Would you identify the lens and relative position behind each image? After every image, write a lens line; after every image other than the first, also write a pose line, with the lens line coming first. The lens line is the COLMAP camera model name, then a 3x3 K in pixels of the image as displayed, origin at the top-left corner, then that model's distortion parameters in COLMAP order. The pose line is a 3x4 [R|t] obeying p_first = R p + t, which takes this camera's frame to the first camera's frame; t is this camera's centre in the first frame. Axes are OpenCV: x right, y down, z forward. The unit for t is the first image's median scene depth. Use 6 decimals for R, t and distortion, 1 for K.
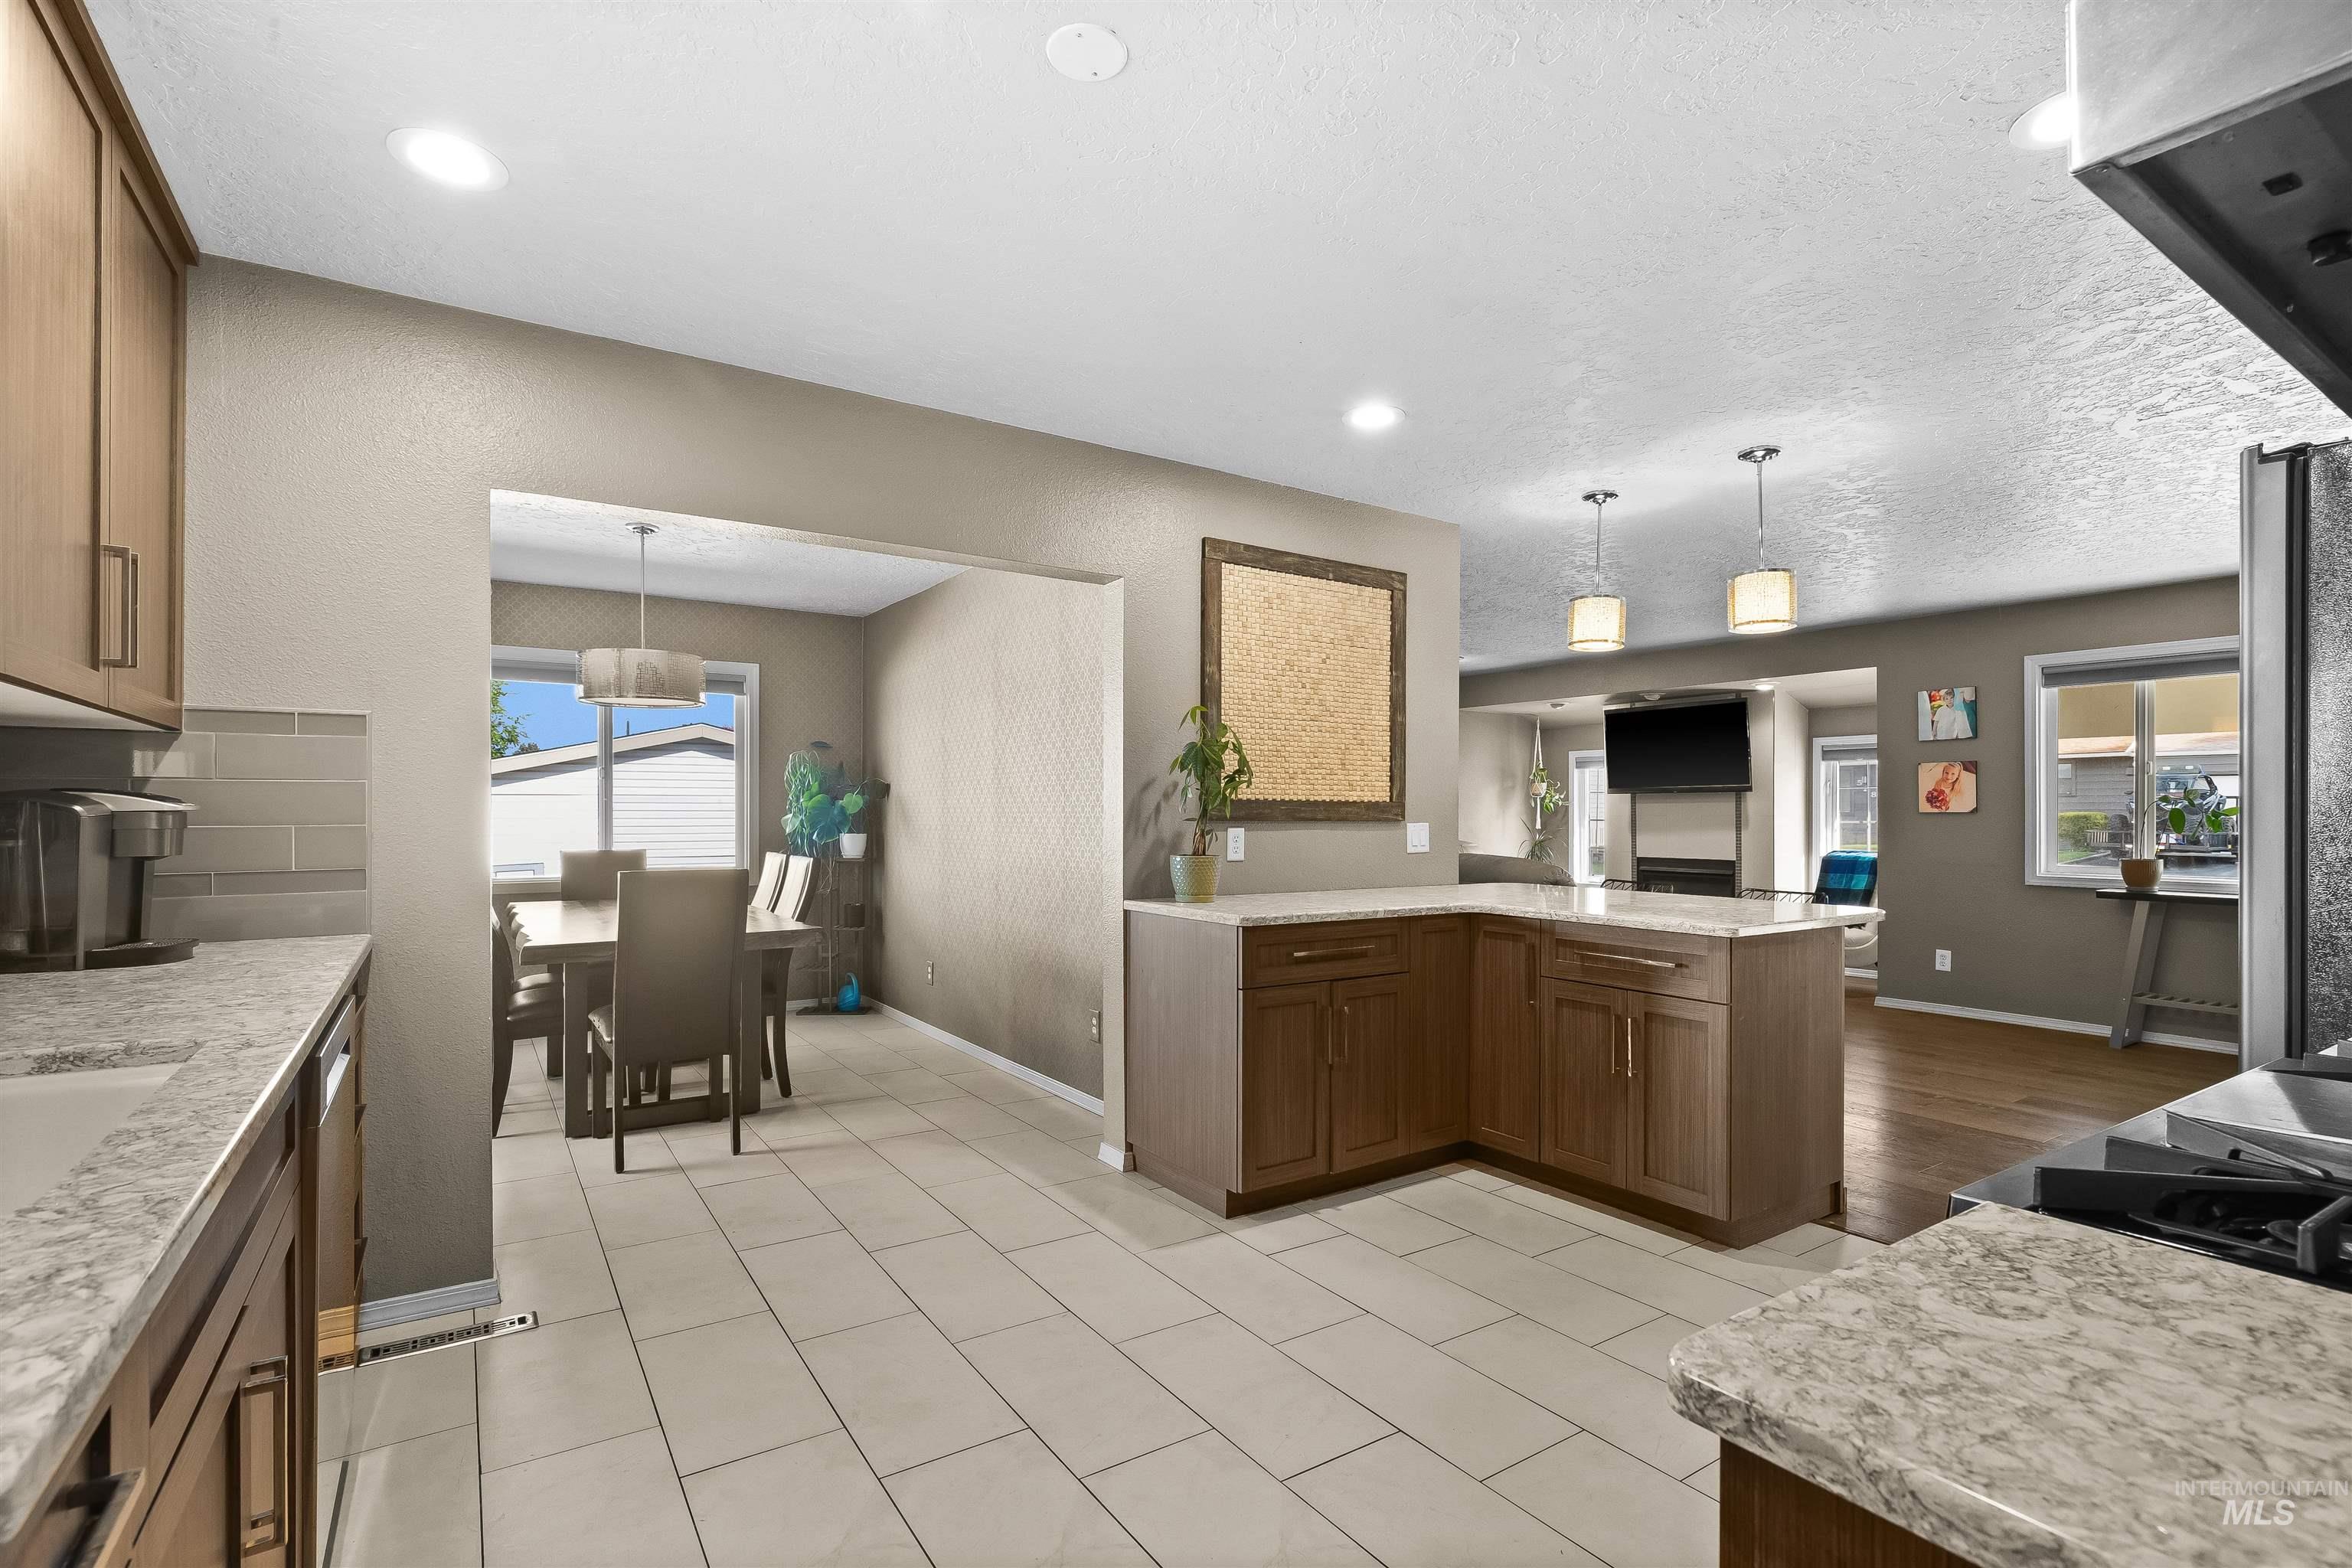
lens RADIAL K [[1095.2, 0, 1178.6], [0, 1095.2, 801.7], [0, 0, 1]] dist [0.000112, 0.000657]
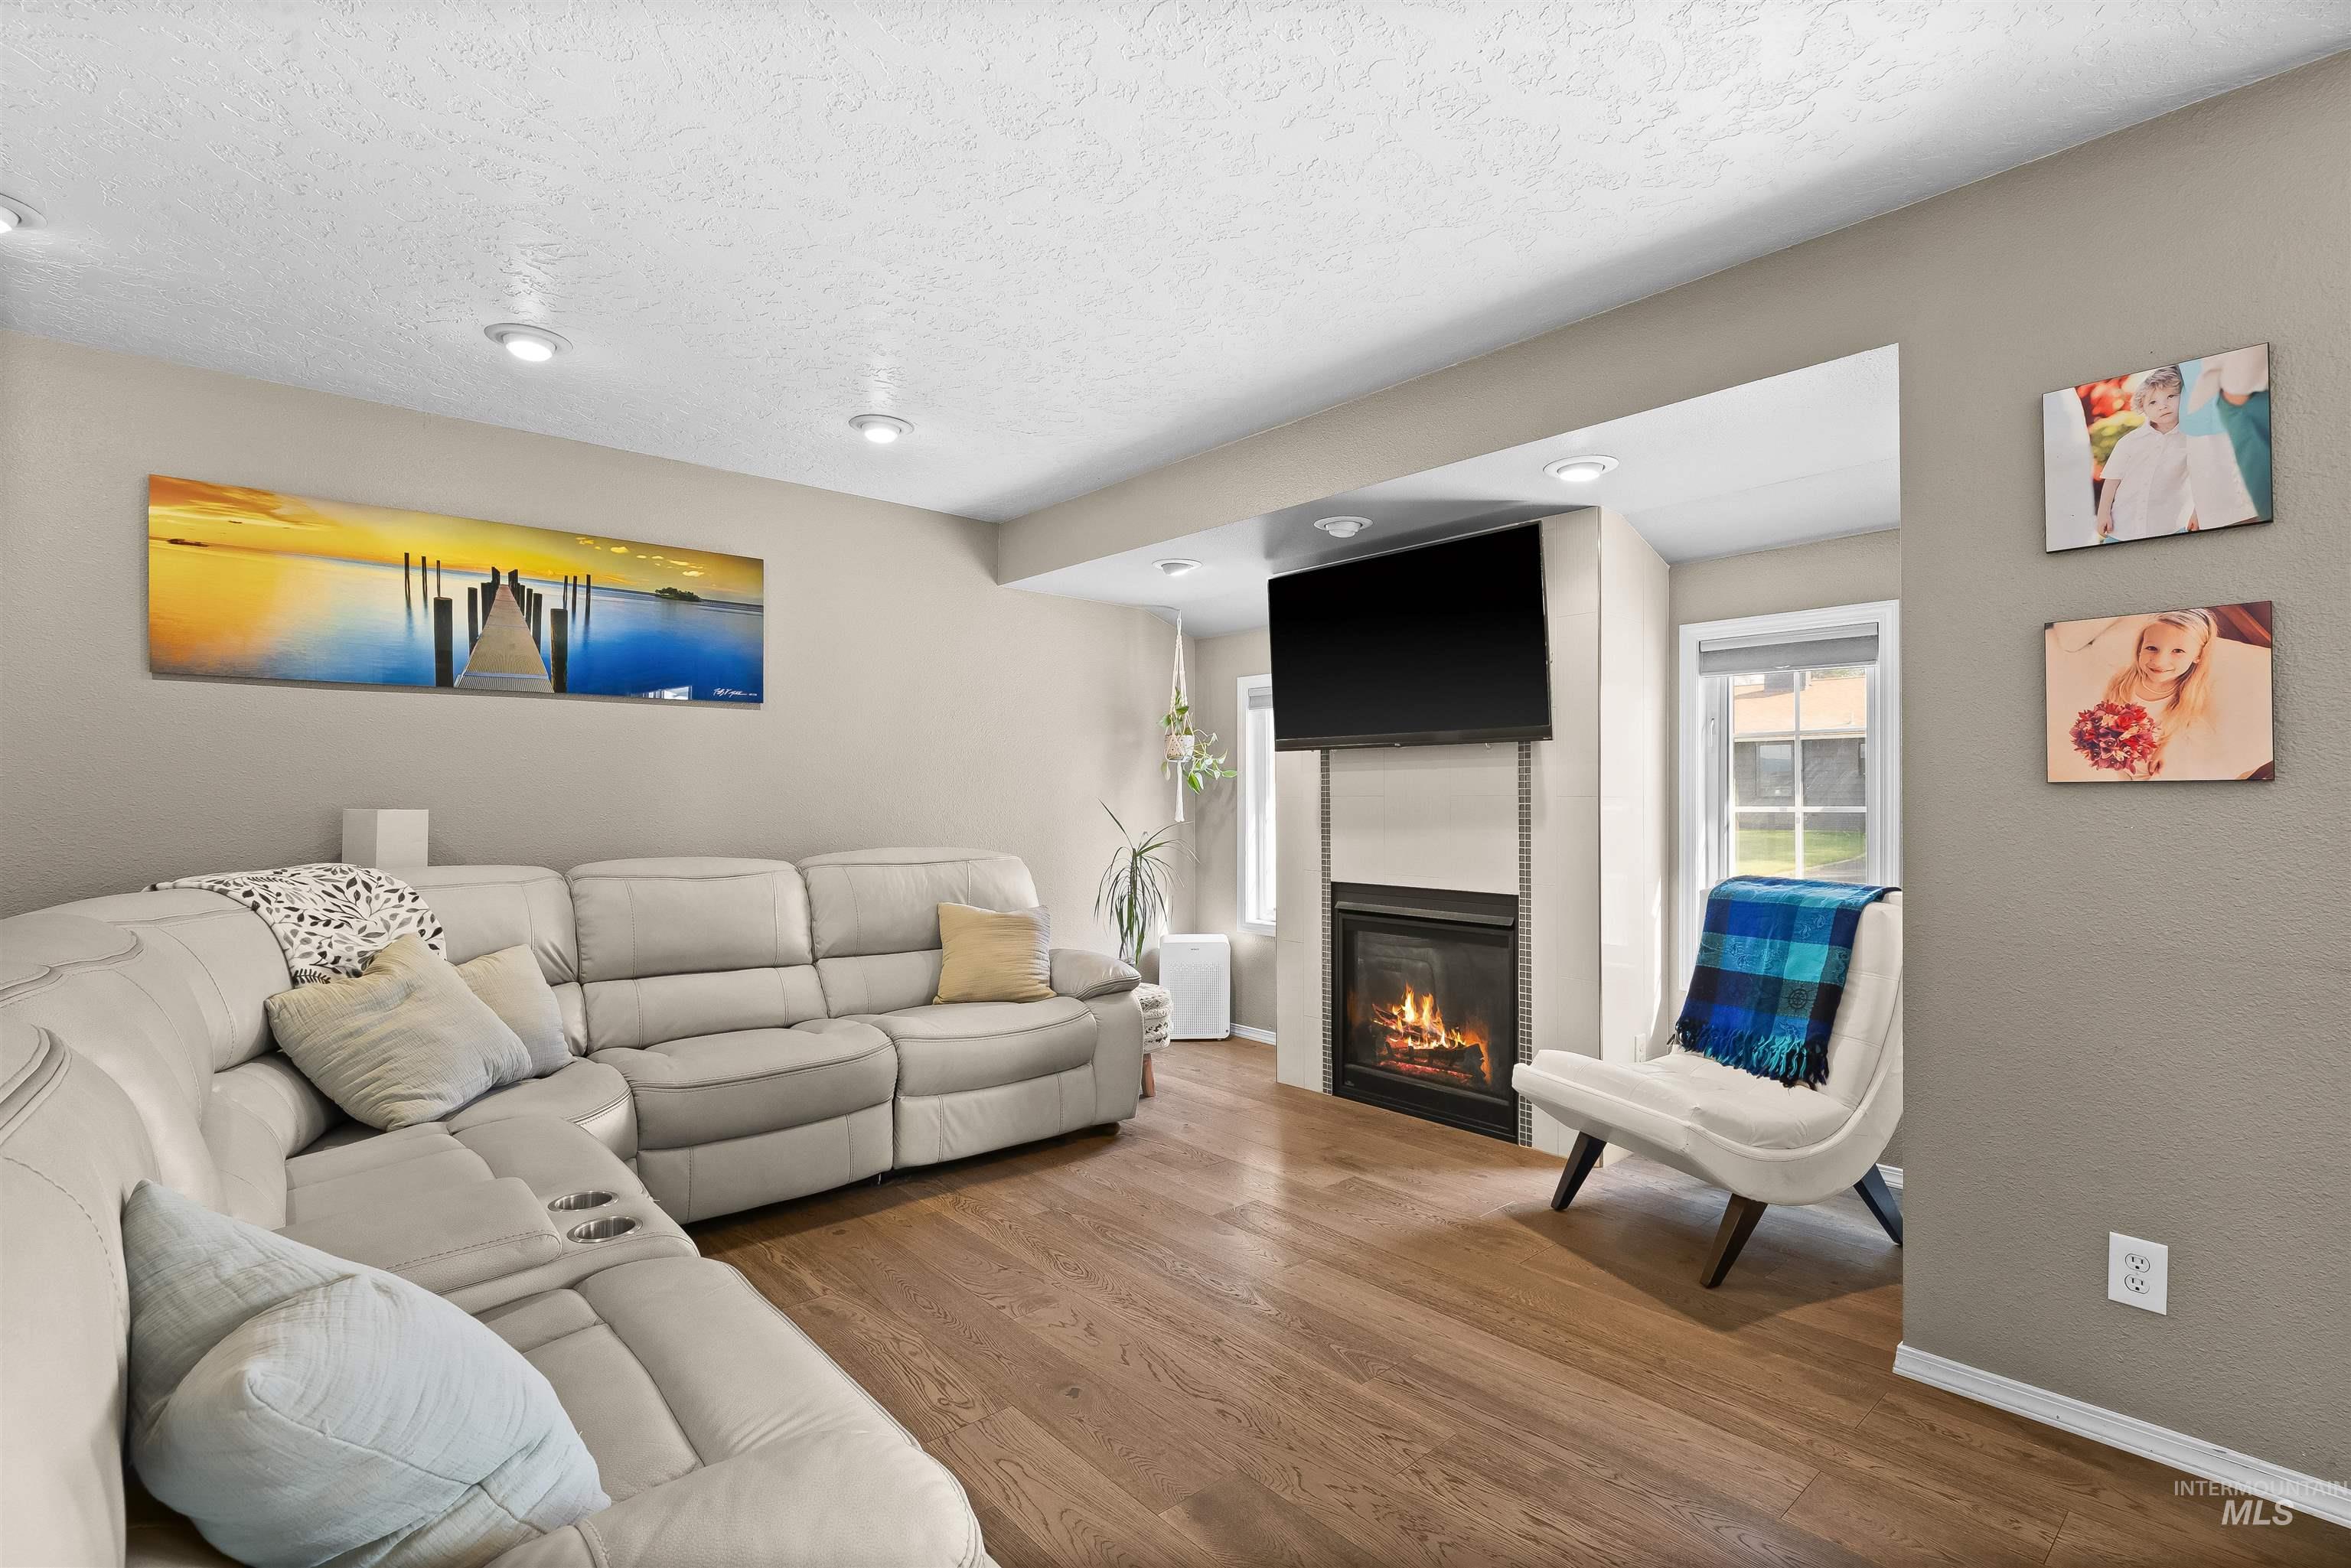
lens RADIAL K [[1094.7, 0, 1178.1], [0, 1094.7, 801.7], [0, 0, 1]] dist [0.000112, 0.000657]
pose [[0.989934, -0.005433, 0.141428, 0.320017], [0.003207, 0.999867, 0.015960, 0.007912], [-0.141496, -0.015345, 0.989820, 0.600080]]
